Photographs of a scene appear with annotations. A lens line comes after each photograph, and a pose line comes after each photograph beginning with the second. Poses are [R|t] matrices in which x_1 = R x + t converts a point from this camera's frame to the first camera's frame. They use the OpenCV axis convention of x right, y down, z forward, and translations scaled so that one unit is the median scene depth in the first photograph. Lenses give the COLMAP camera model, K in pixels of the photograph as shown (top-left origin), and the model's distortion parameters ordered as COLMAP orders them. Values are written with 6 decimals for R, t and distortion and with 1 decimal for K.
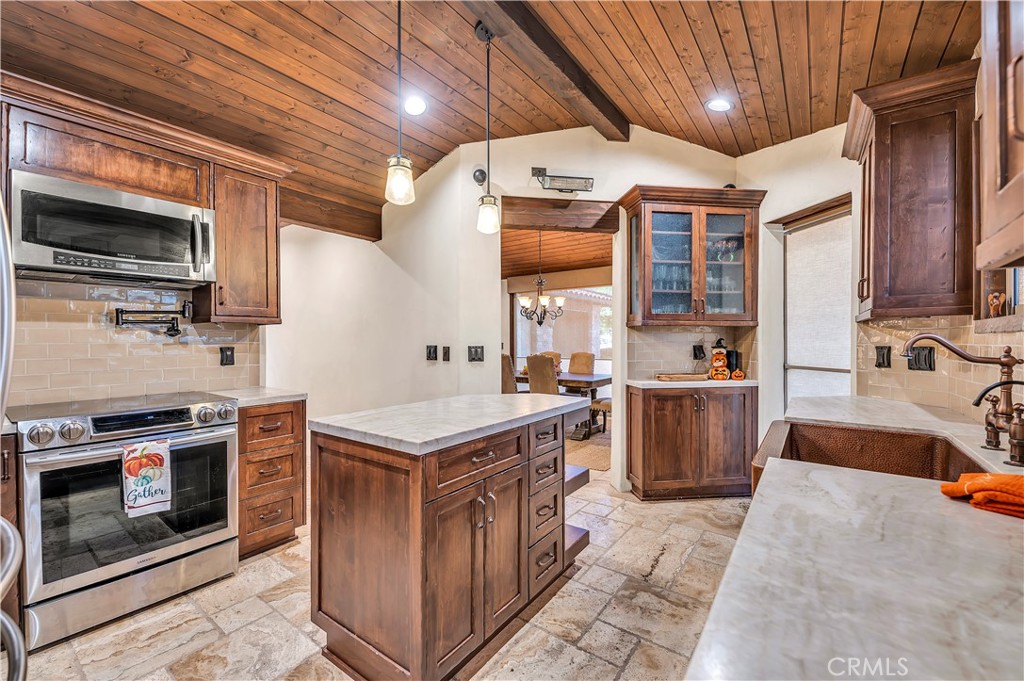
lens RADIAL K [[422.7, 0, 515.0], [0, 422.7, 339.1], [0, 0, 1]] dist [0.010794, -0.005131]
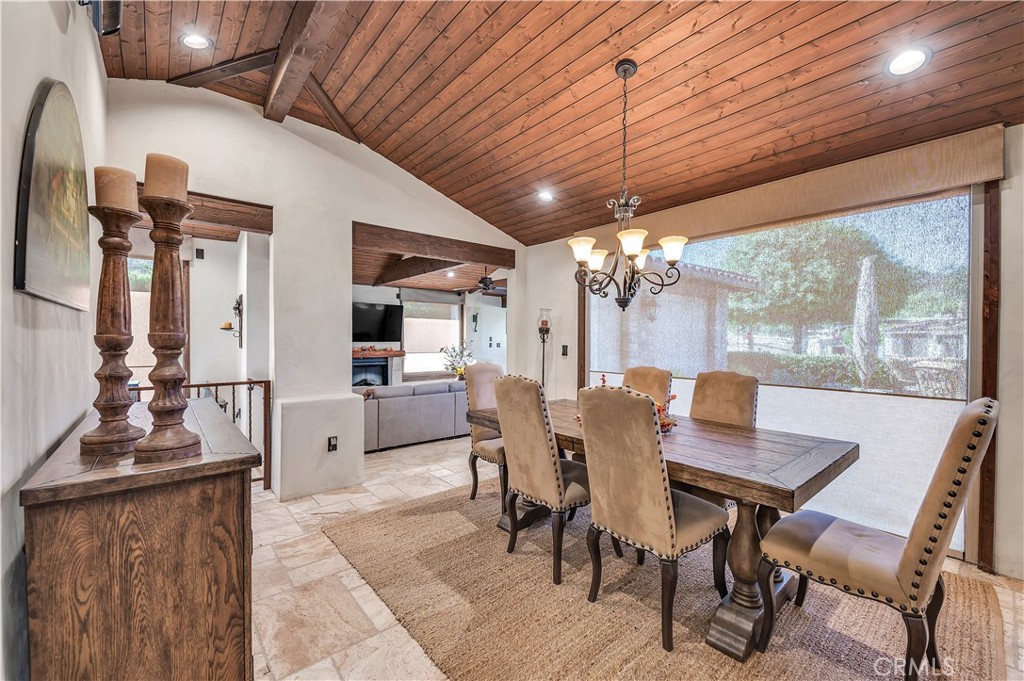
lens RADIAL K [[422.7, 0, 517.4], [0, 422.7, 339.7], [0, 0, 1]] dist [0.010794, -0.005131]
pose [[0.974572, 0.008779, -0.223904, 0.050669], [-0.007877, 0.999957, 0.004920, -0.001403], [0.223938, -0.003031, 0.974599, 0.550831]]
